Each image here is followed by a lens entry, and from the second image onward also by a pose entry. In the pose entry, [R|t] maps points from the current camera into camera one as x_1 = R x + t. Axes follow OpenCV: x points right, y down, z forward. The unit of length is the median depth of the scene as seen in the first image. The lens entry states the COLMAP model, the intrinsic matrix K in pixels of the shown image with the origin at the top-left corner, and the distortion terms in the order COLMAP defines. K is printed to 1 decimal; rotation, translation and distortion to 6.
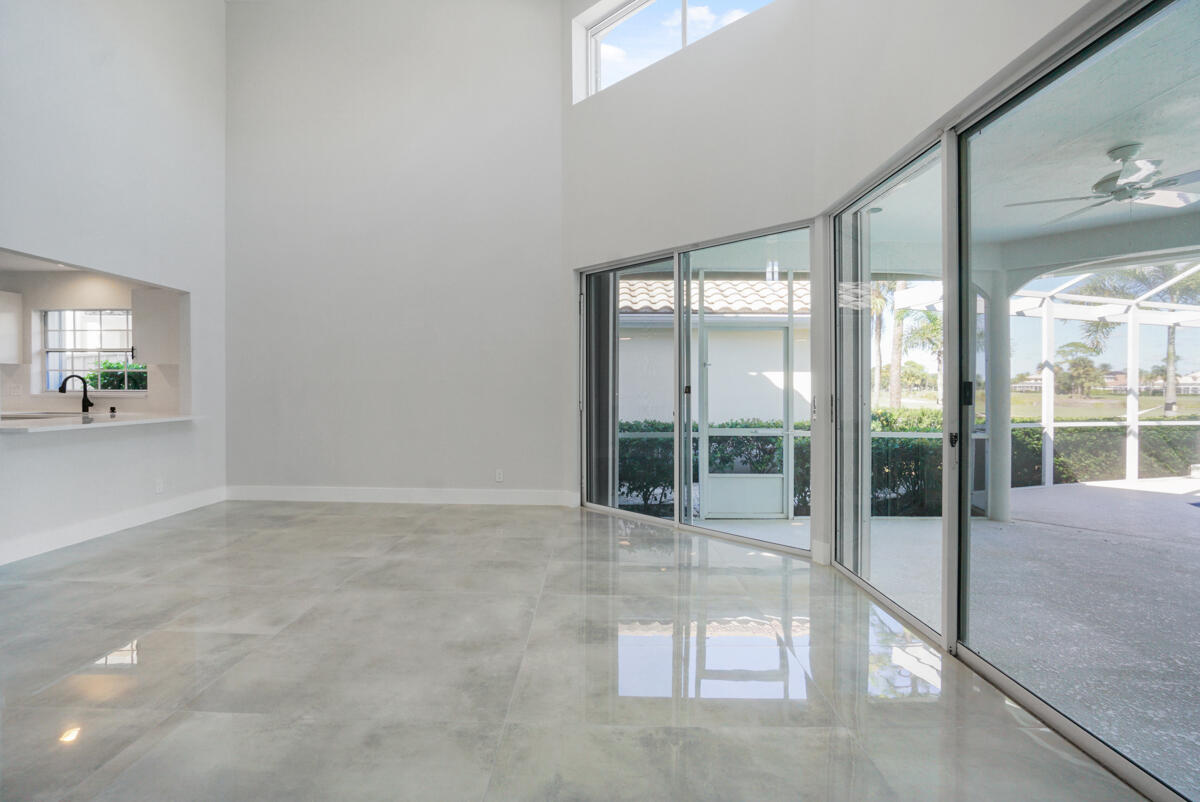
lens RADIAL K [[552.2, 0, 605.3], [0, 552.2, 393.6], [0, 0, 1]] dist [-0.047133, 0.015068]
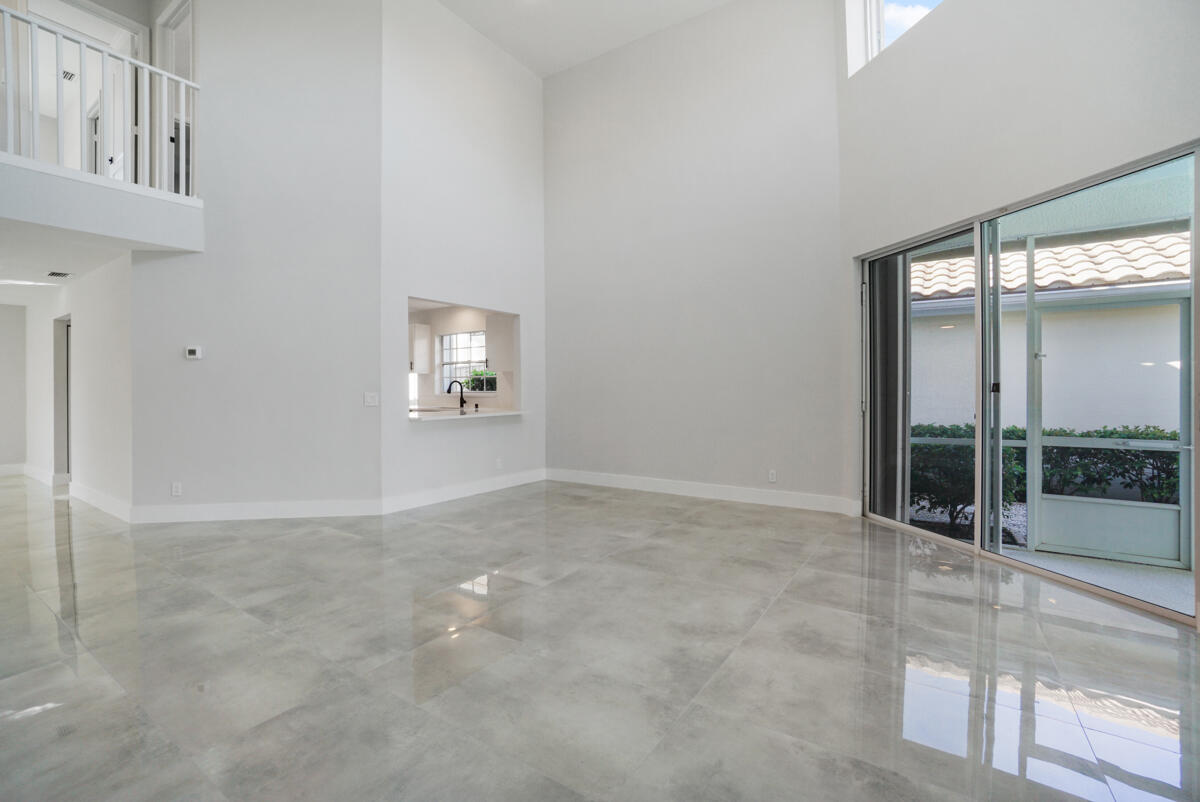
lens RADIAL K [[552.2, 0, 587.4], [0, 552.2, 396.3], [0, 0, 1]] dist [-0.047133, 0.015068]
pose [[0.830381, 0.000603, -0.557195, 0.088956], [0.002966, 0.999980, 0.005502, -0.000793], [0.557188, -0.006221, 0.830363, 0.000104]]
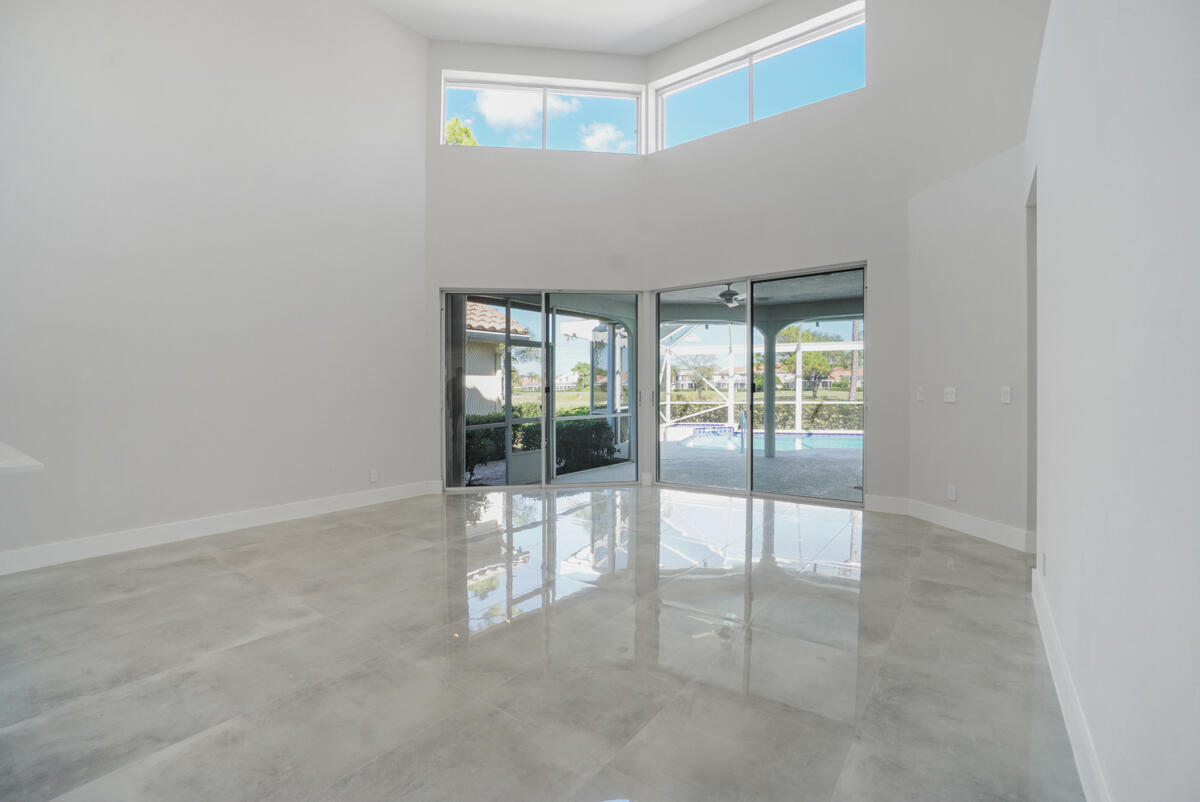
lens RADIAL K [[552.2, 0, 597.0], [0, 552.2, 394.3], [0, 0, 1]] dist [-0.047133, 0.015068]
pose [[0.554783, -0.016768, 0.831826, -0.926457], [0.015578, 0.999831, 0.009766, -0.008081], [-0.831849, 0.007540, 0.554951, 0.092992]]
